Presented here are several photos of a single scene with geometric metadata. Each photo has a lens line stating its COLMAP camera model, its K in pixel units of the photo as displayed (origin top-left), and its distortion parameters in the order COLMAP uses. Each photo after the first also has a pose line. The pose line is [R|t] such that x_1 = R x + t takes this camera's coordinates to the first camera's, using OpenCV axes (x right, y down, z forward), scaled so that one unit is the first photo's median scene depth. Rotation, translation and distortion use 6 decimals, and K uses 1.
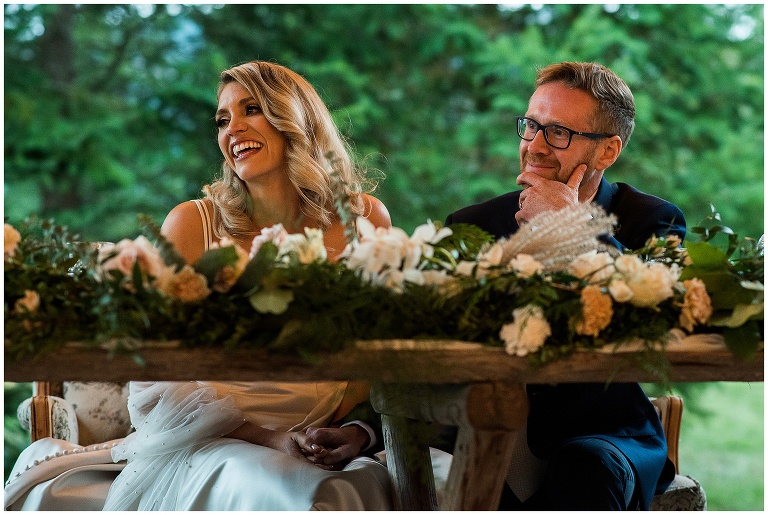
lens RADIAL K [[1901.5, 0, 384.0], [0, 1901.5, 257.5], [0, 0, 1]] dist [0.040096, 0.502101]
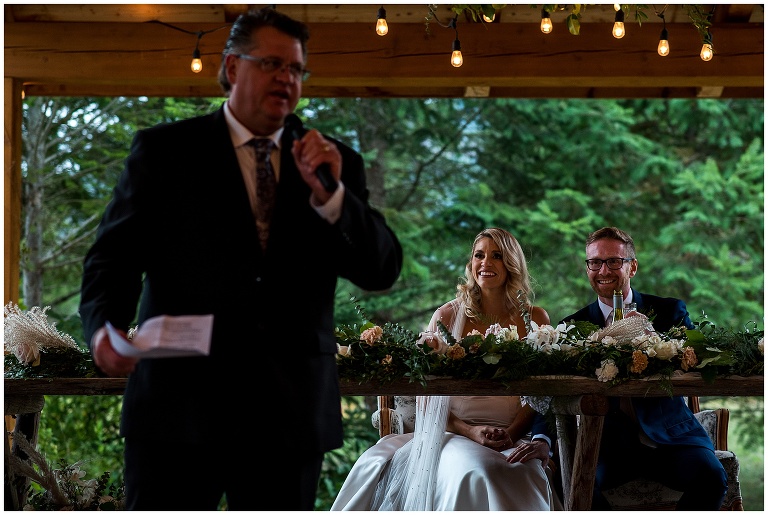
lens RADIAL K [[1901.5, 0, 384.0], [0, 1901.5, 257.5], [0, 0, 1]] dist [0.040096, 0.502101]
pose [[0.988285, -0.016811, -0.151691, 0.154679], [0.012654, 0.999519, -0.028329, -0.034061], [0.152094, 0.026077, 0.988022, -1.232170]]
